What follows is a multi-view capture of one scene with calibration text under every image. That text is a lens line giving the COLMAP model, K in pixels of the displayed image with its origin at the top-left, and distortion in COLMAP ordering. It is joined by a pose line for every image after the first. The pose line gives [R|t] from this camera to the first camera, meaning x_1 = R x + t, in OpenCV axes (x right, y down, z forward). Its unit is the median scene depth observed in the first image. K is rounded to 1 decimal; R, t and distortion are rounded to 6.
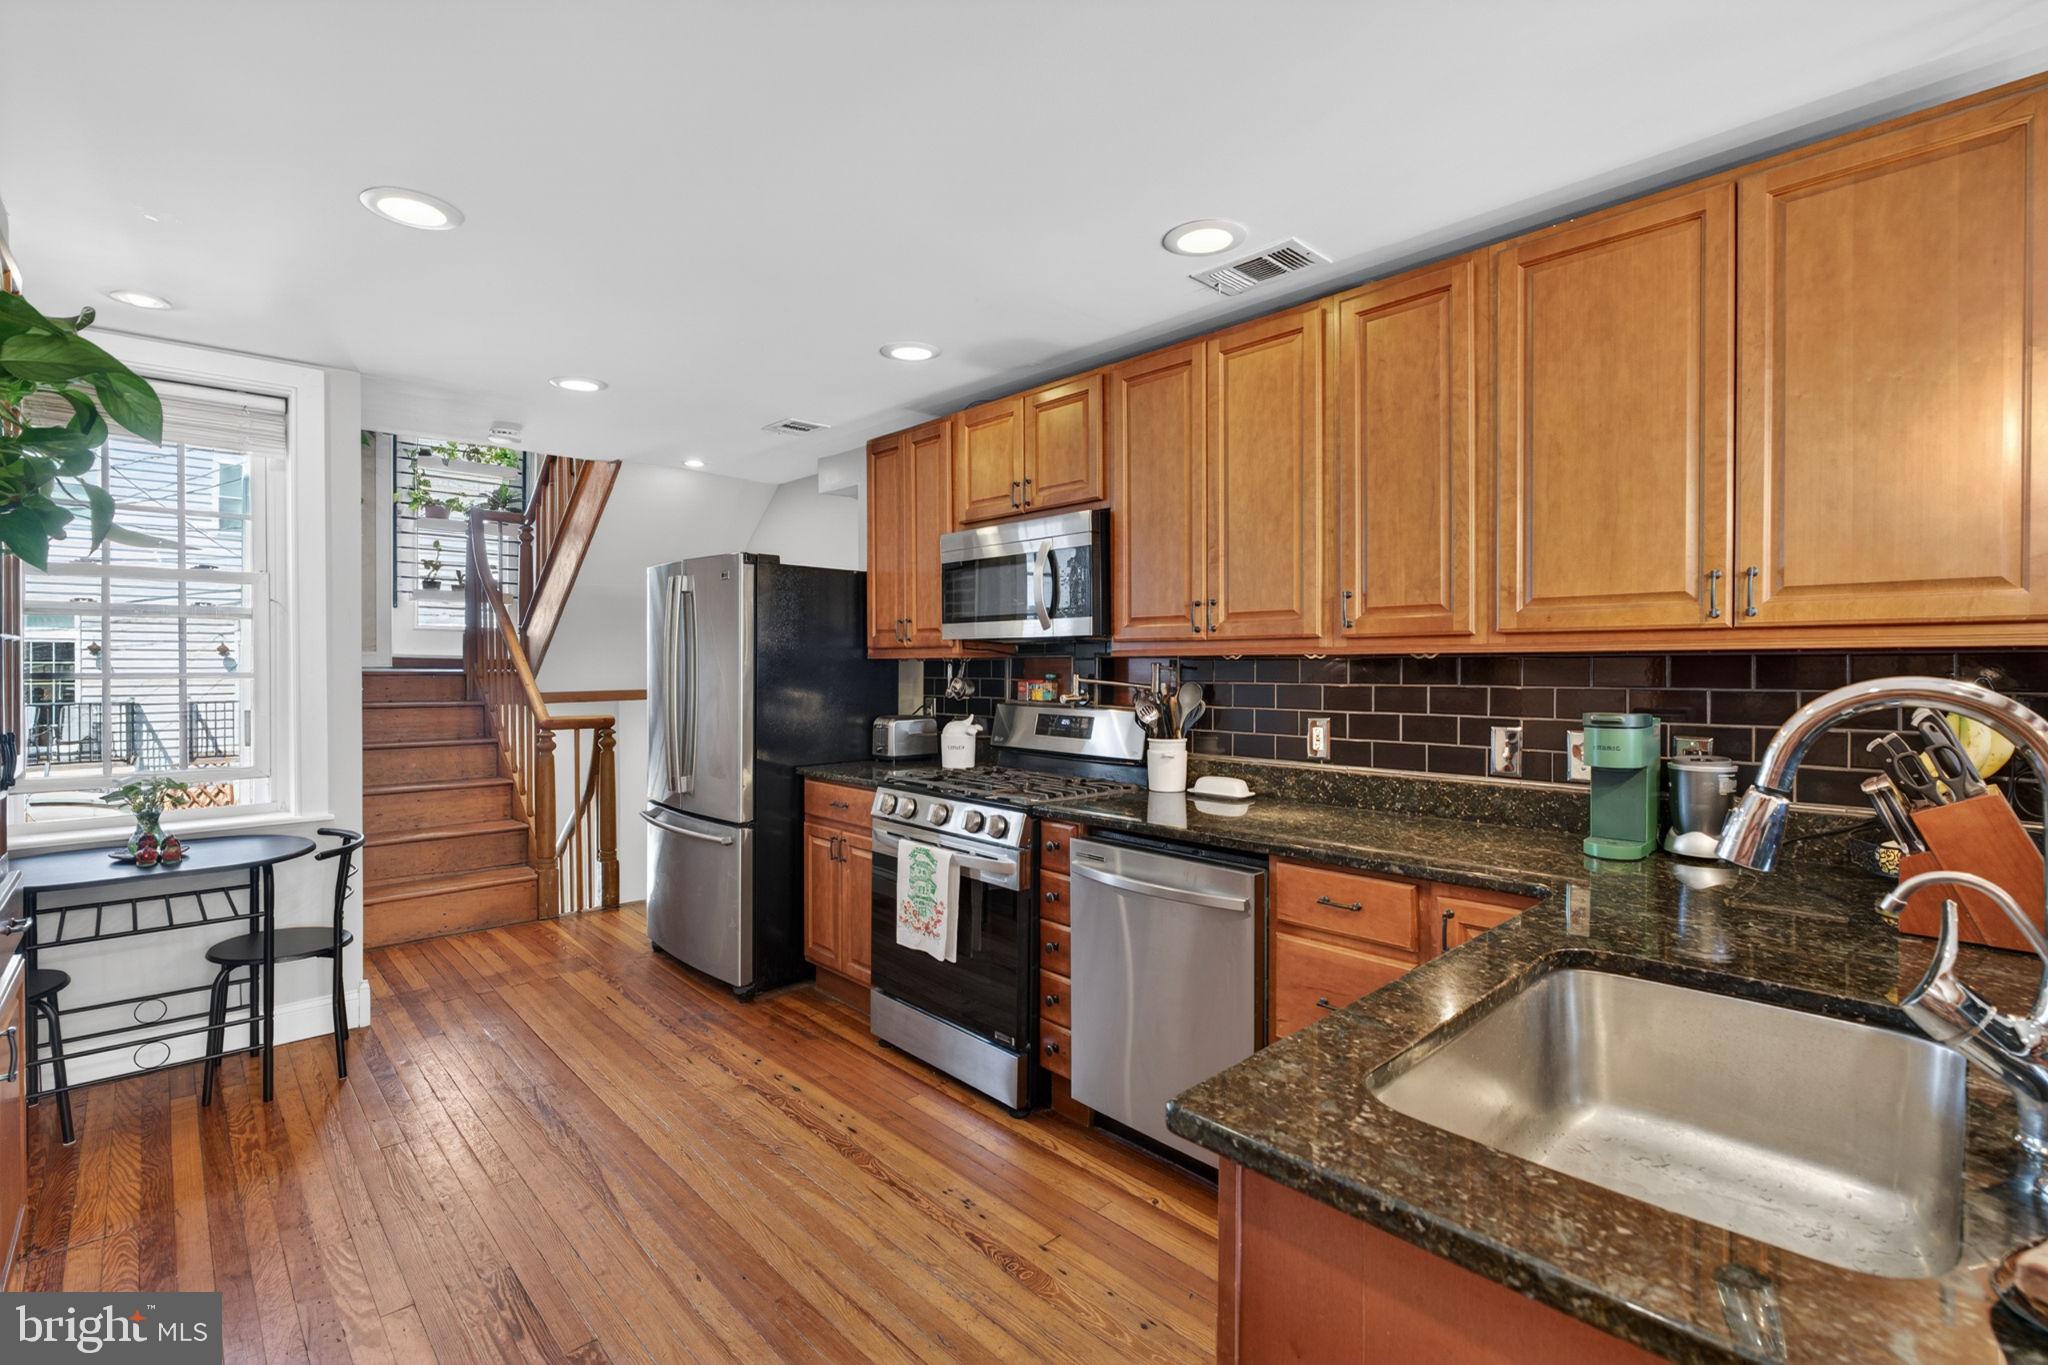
lens RADIAL K [[915.5, 0, 1023.8], [0, 915.5, 673.5], [0, 0, 1]] dist [-0.006558, 0.000951]
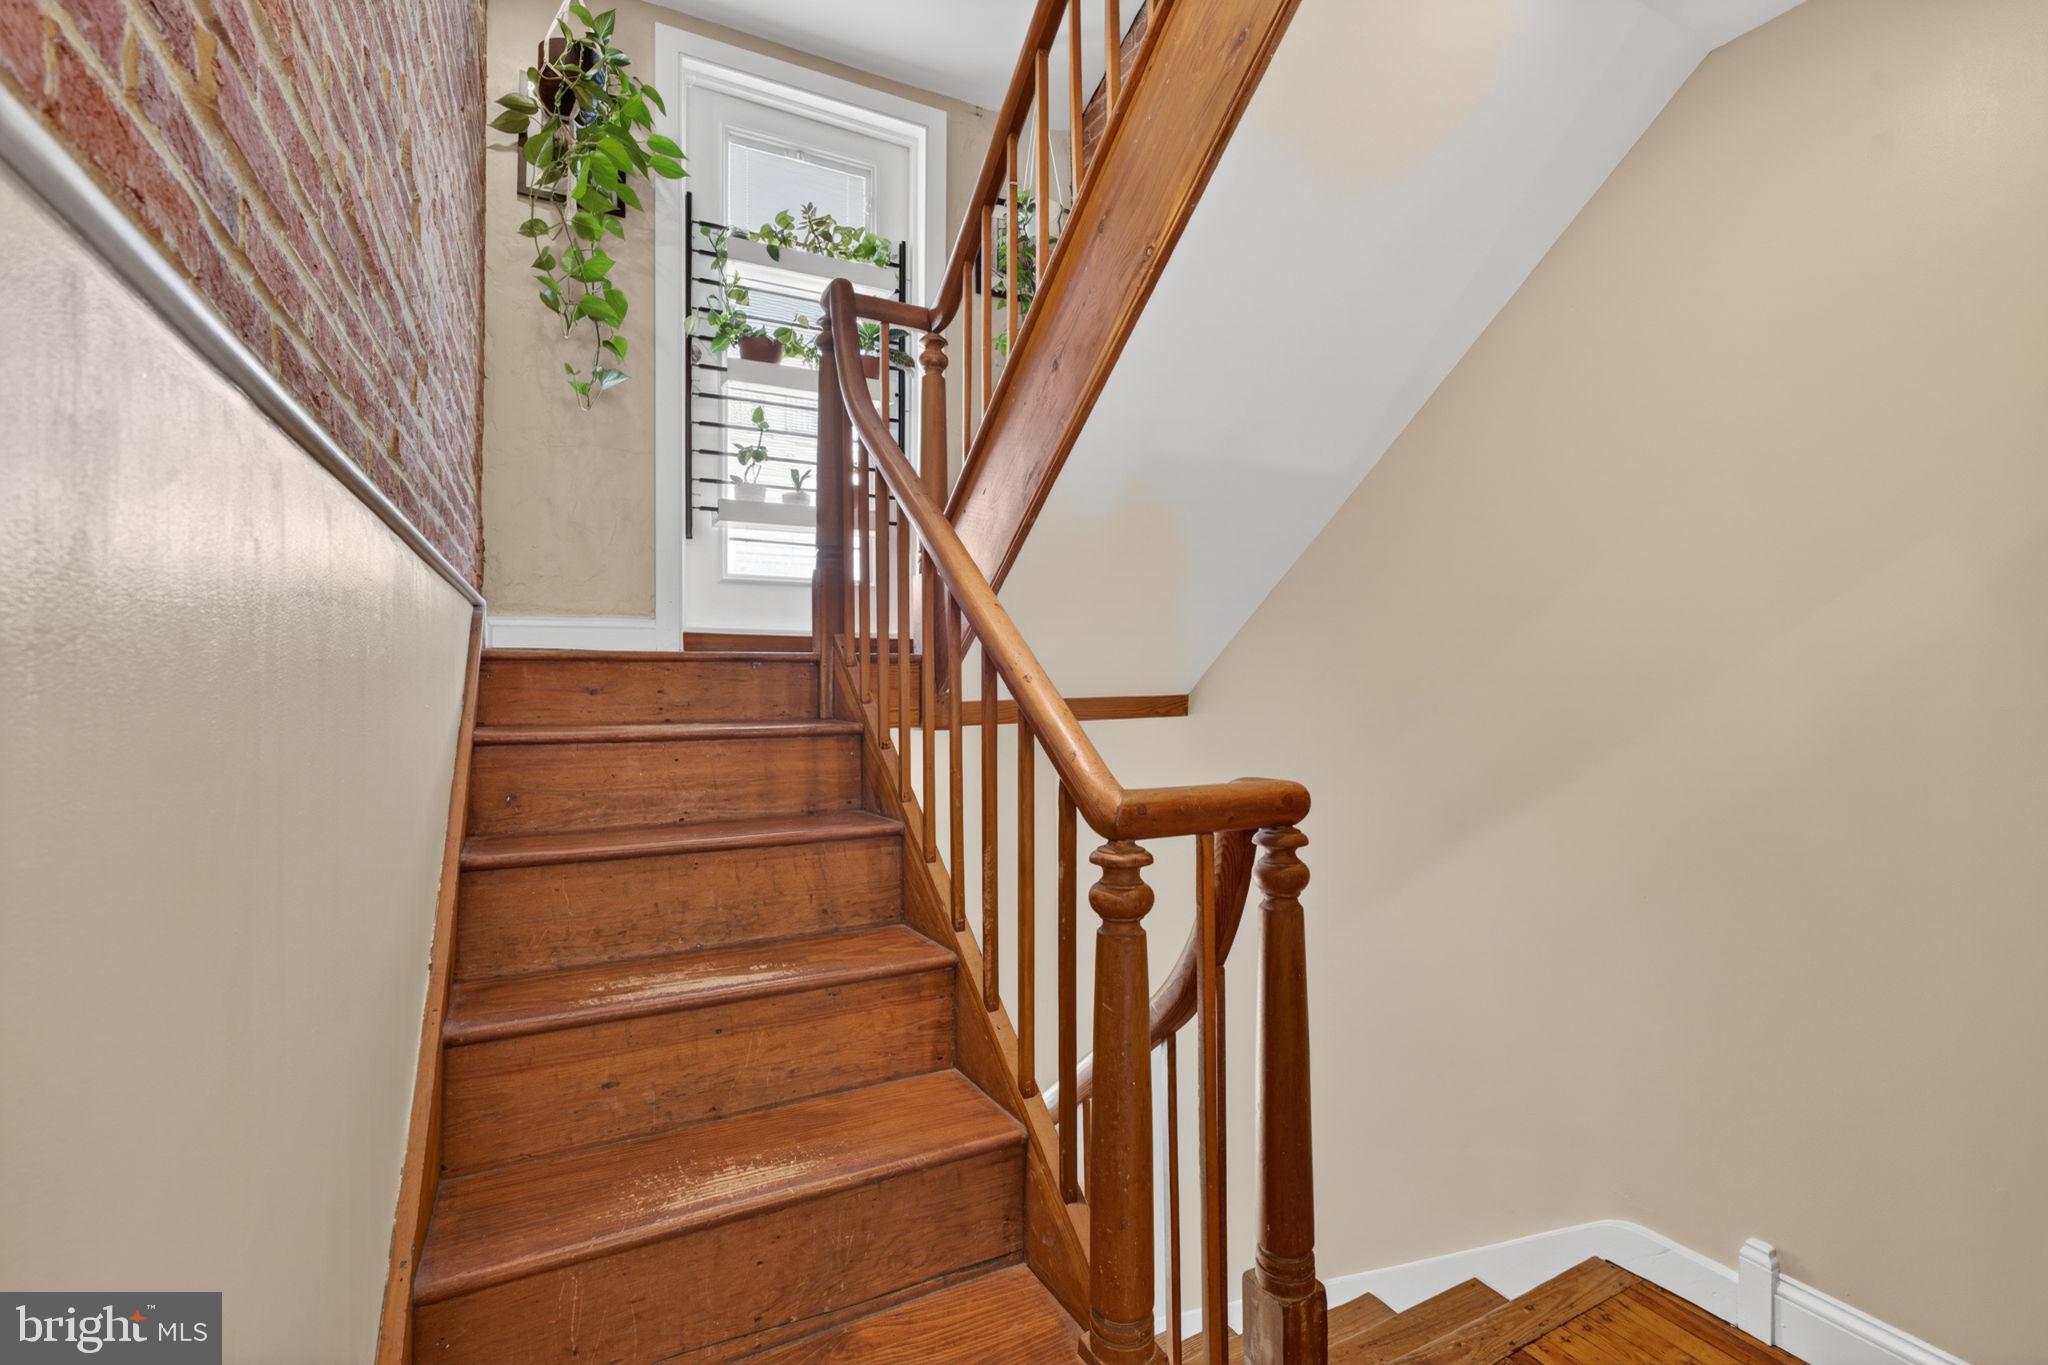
lens RADIAL K [[915.5, 0, 1029.4], [0, 915.5, 679.6], [0, 0, 1]] dist [-0.006558, 0.000951]
pose [[0.960974, -0.005667, -0.276580, -0.390262], [0.005332, 0.999984, -0.001965, 0.011381], [0.276587, 0.000414, 0.960989, 0.601724]]
